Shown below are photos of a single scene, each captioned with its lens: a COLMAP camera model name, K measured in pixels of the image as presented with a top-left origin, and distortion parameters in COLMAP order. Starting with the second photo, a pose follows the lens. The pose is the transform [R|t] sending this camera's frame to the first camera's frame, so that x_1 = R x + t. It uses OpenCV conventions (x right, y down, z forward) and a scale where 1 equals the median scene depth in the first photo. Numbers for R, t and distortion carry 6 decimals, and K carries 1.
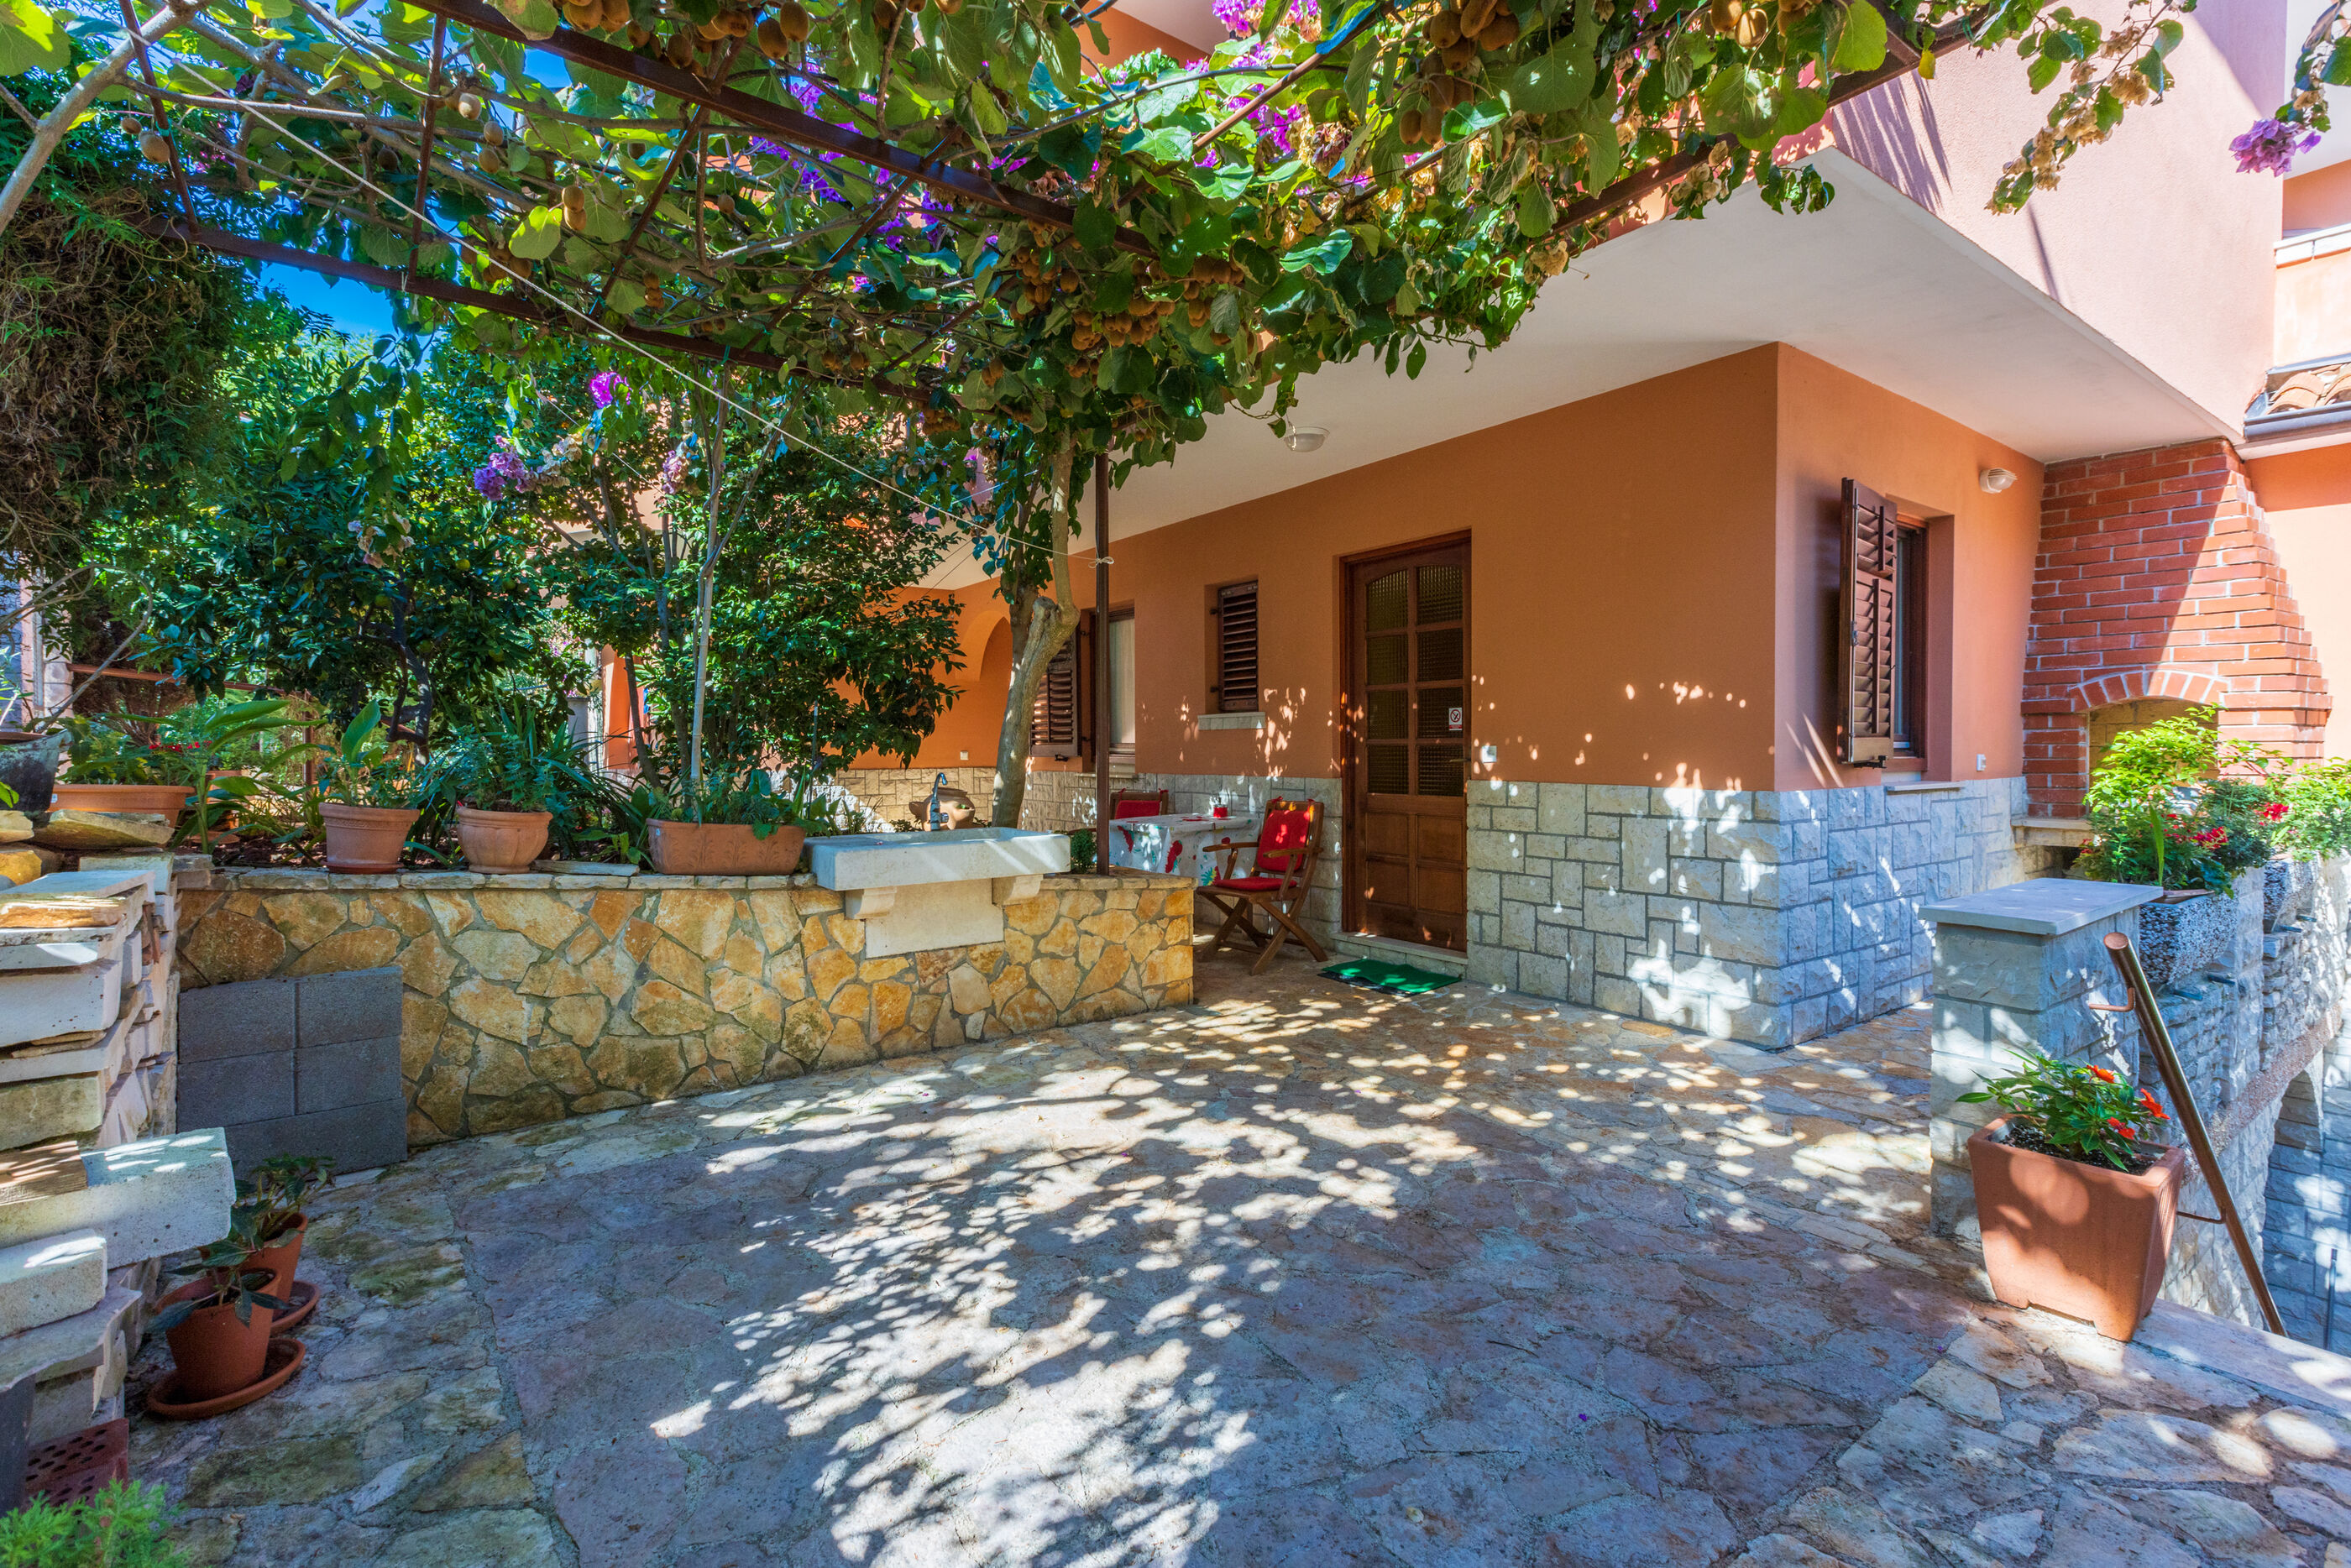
lens RADIAL K [[1051.3, 0, 1181.1], [0, 1051.3, 754.5], [0, 0, 1]] dist [0.001362, 0.000935]
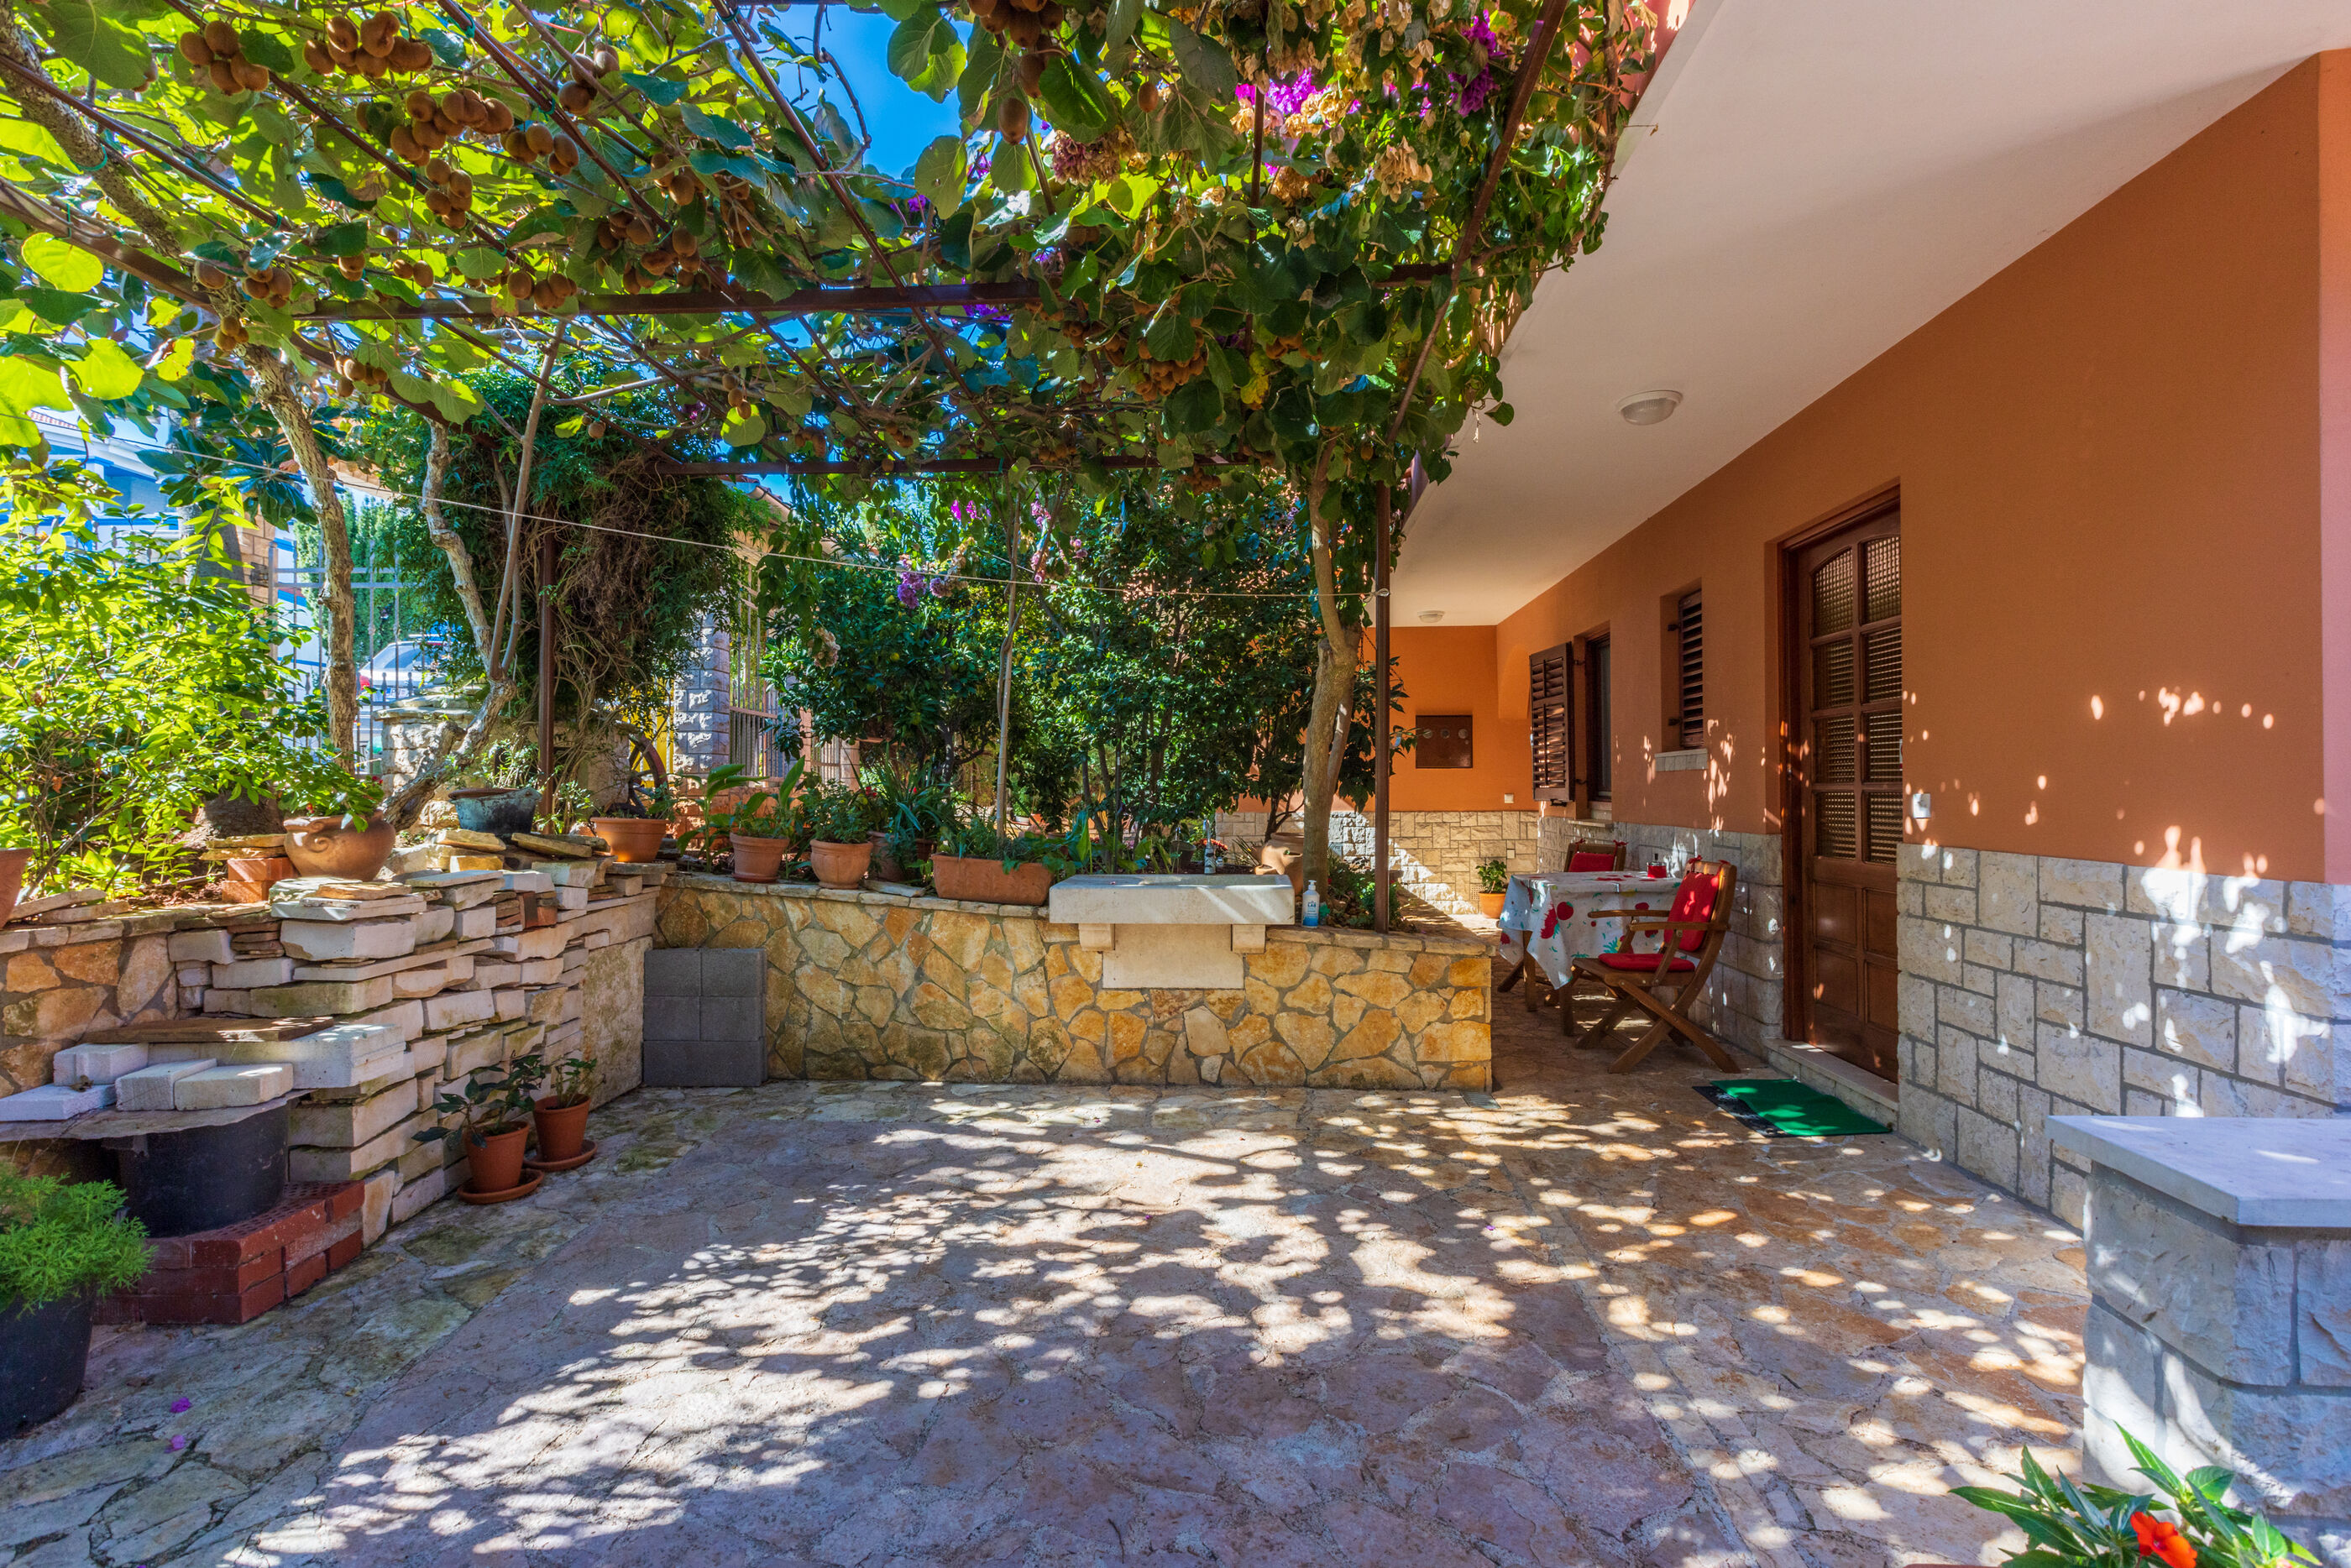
lens RADIAL K [[1059.2, 0, 1172.5], [0, 1059.2, 771.4], [0, 0, 1]] dist [0.002250, -0.000108]
pose [[0.760124, -0.010194, -0.649698, 0.502597], [-0.003278, 0.999804, -0.019522, -0.010320], [0.649769, 0.016969, 0.759942, 0.220188]]
